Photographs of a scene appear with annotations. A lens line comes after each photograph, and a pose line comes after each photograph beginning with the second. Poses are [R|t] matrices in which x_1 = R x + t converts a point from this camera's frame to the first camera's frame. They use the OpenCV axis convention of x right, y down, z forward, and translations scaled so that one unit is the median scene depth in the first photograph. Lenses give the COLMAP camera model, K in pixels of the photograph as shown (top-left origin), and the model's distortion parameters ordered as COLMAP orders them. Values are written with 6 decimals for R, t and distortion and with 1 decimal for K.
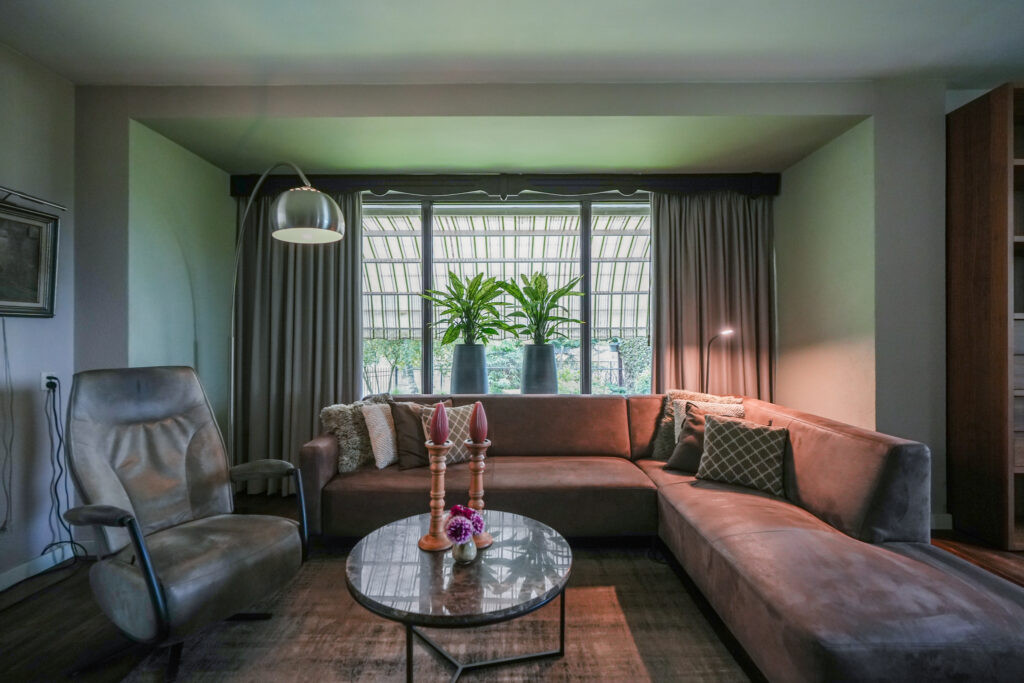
lens RADIAL K [[451.7, 0, 510.4], [0, 451.7, 342.7], [0, 0, 1]] dist [-0.010504, 0.001814]
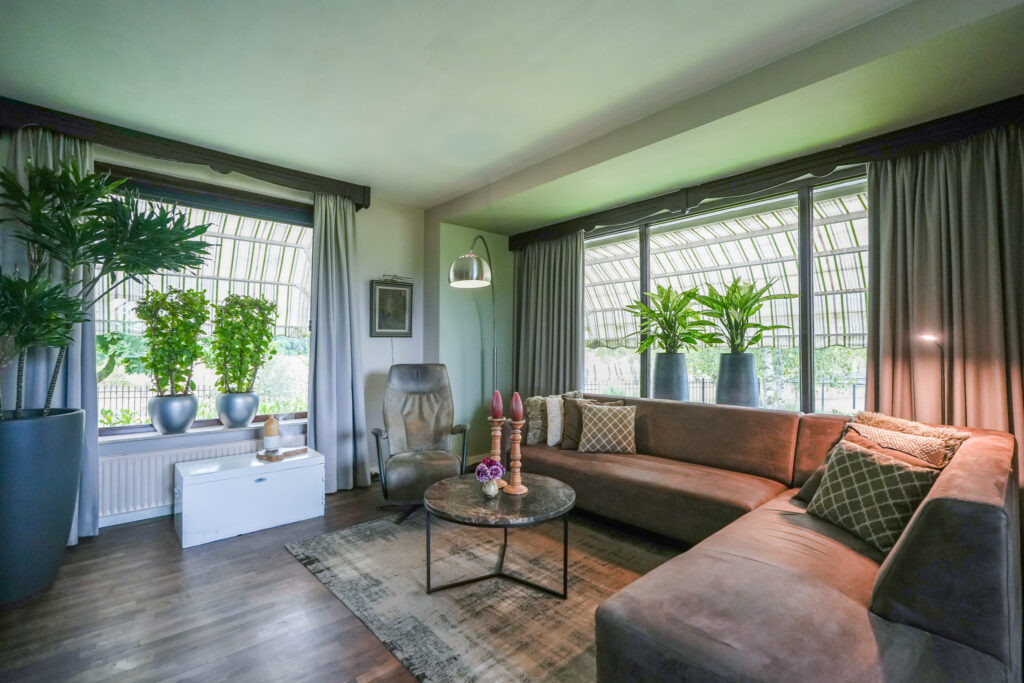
lens RADIAL K [[451.7, 0, 512.6], [0, 451.7, 342.7], [0, 0, 1]] dist [-0.010504, 0.001814]
pose [[0.680162, -0.009926, -0.732995, 0.495004], [-0.002853, 0.999865, -0.016188, -0.002351], [0.733056, 0.013102, 0.680042, 0.009924]]
